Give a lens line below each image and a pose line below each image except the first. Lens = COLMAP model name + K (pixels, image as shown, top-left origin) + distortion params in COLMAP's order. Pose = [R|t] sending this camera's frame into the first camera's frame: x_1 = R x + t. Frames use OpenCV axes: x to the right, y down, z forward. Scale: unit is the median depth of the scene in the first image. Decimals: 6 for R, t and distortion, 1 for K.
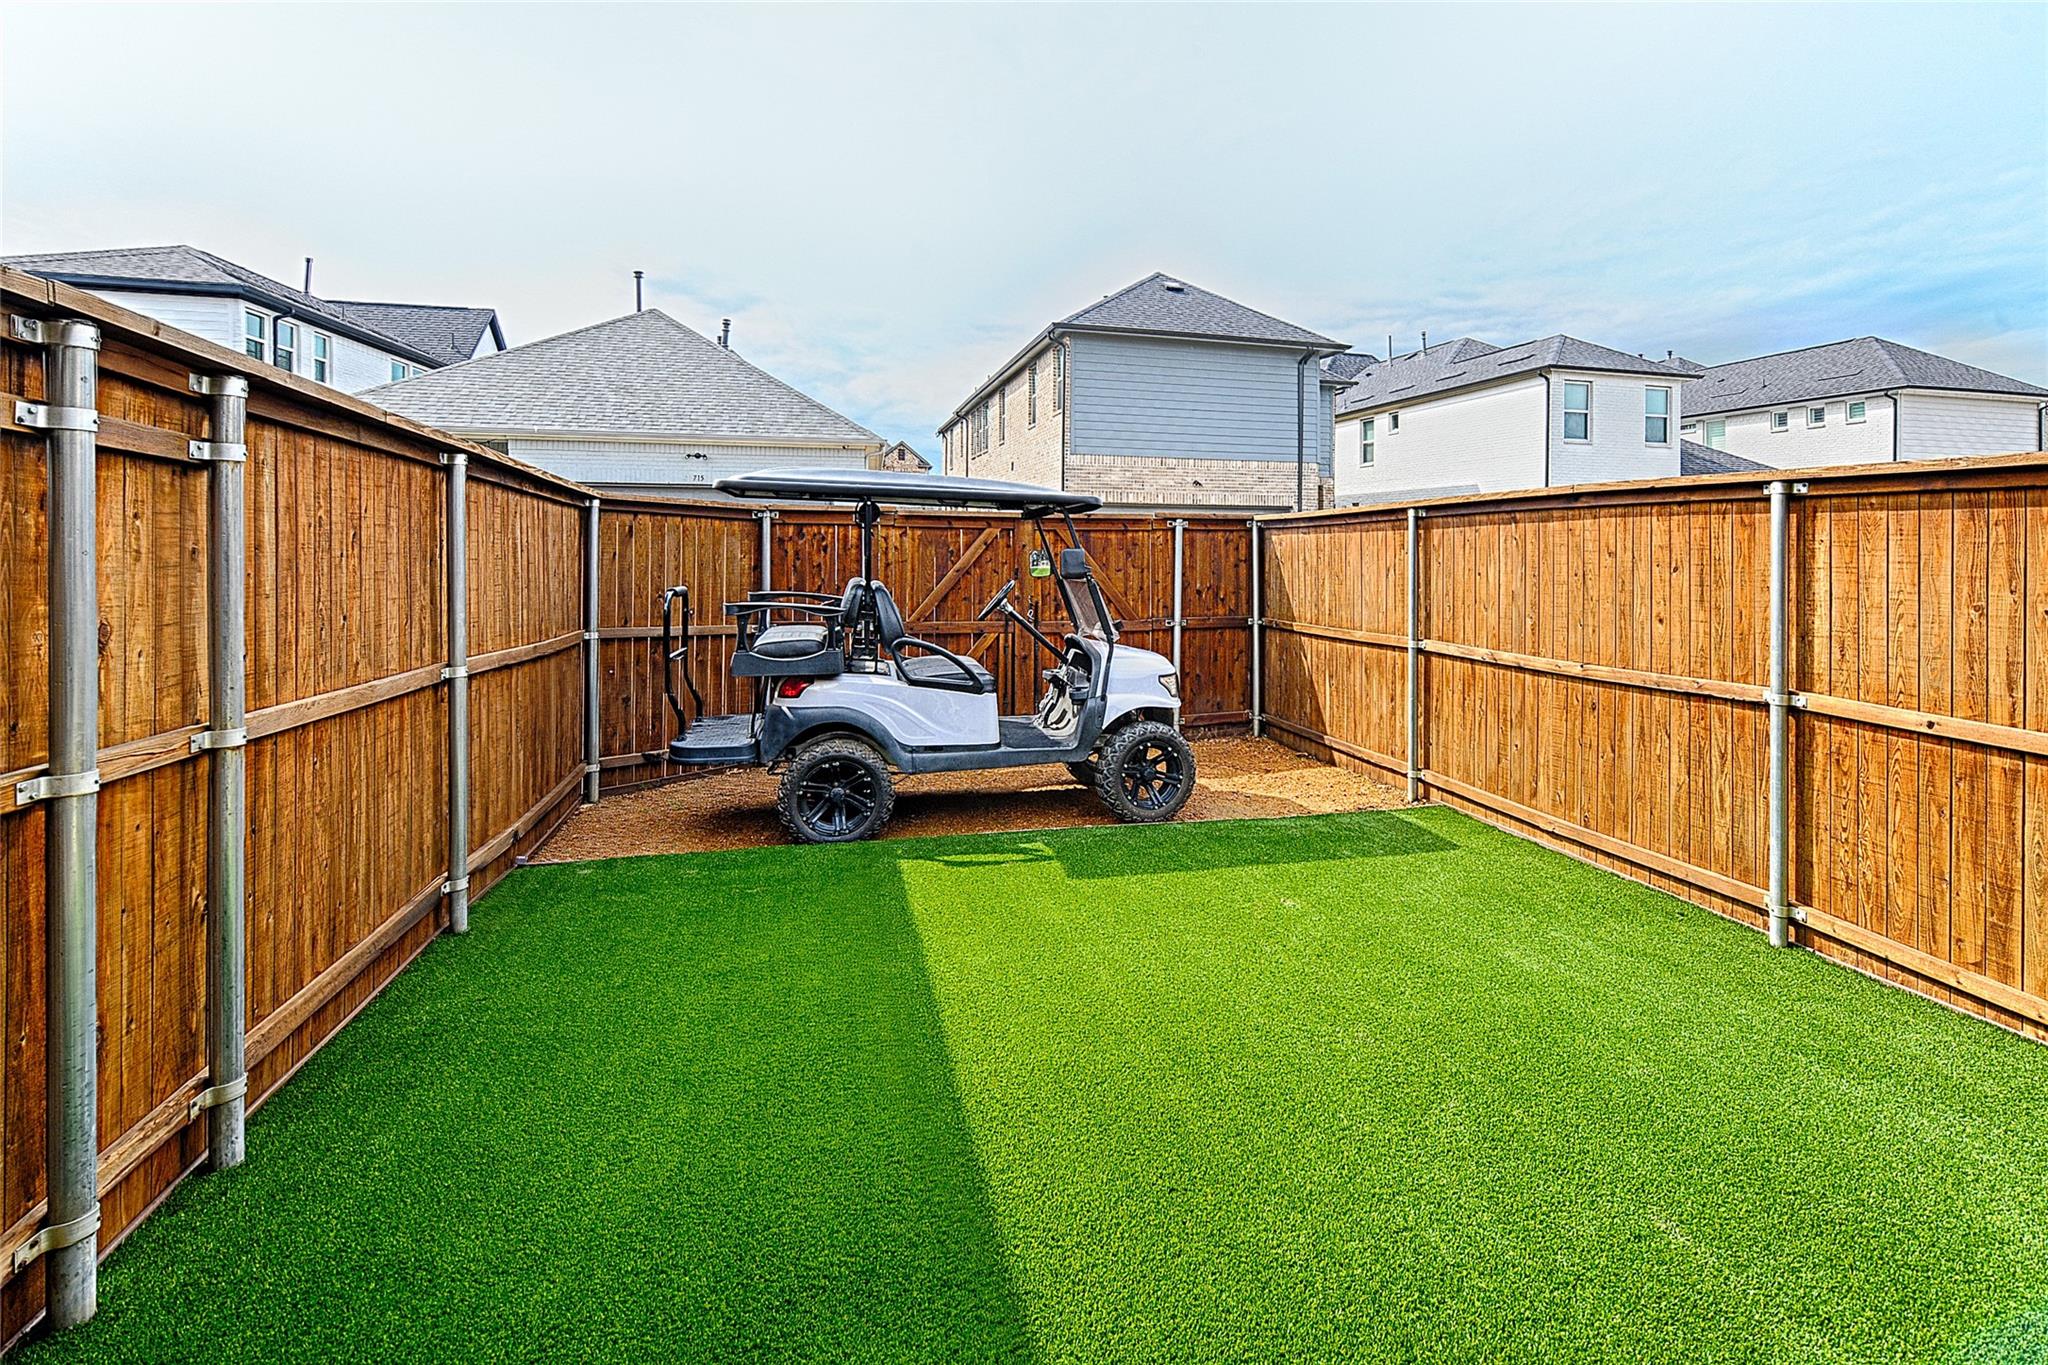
lens RADIAL K [[875.0, 0, 1026.8], [0, 875.0, 677.6], [0, 0, 1]] dist [0.011576, -0.000416]
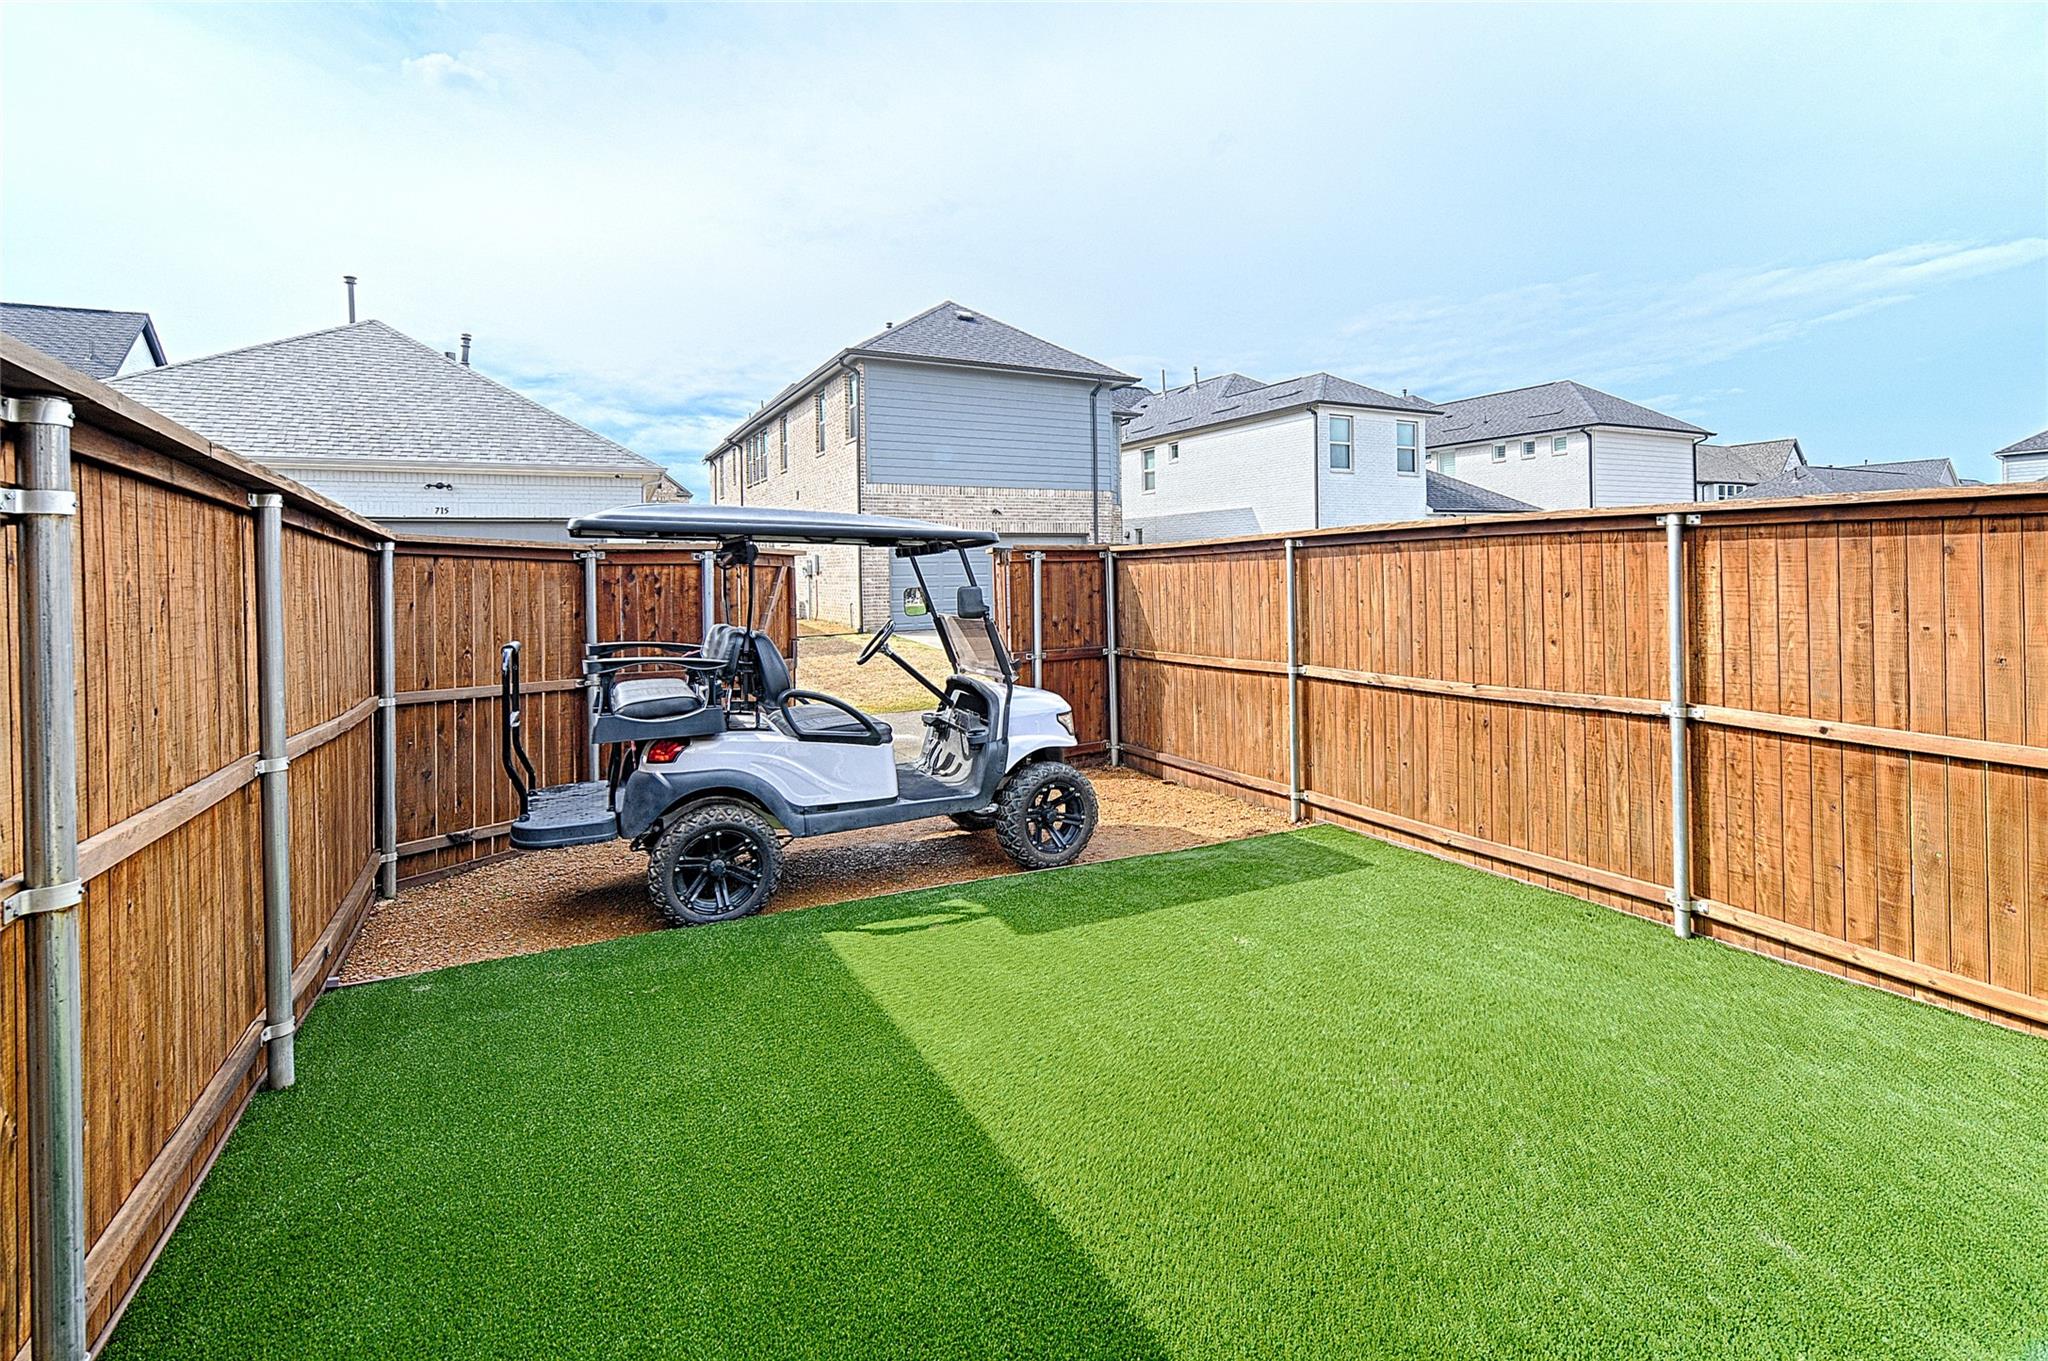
lens RADIAL K [[892.3, 0, 1016.5], [0, 892.3, 699.6], [0, 0, 1]] dist [0.008557, -0.000974]
pose [[0.978859, -0.051615, 0.197914, -0.102301], [0.053984, 0.998520, -0.006588, -0.016869], [-0.197281, 0.017133, 0.980197, 0.045233]]
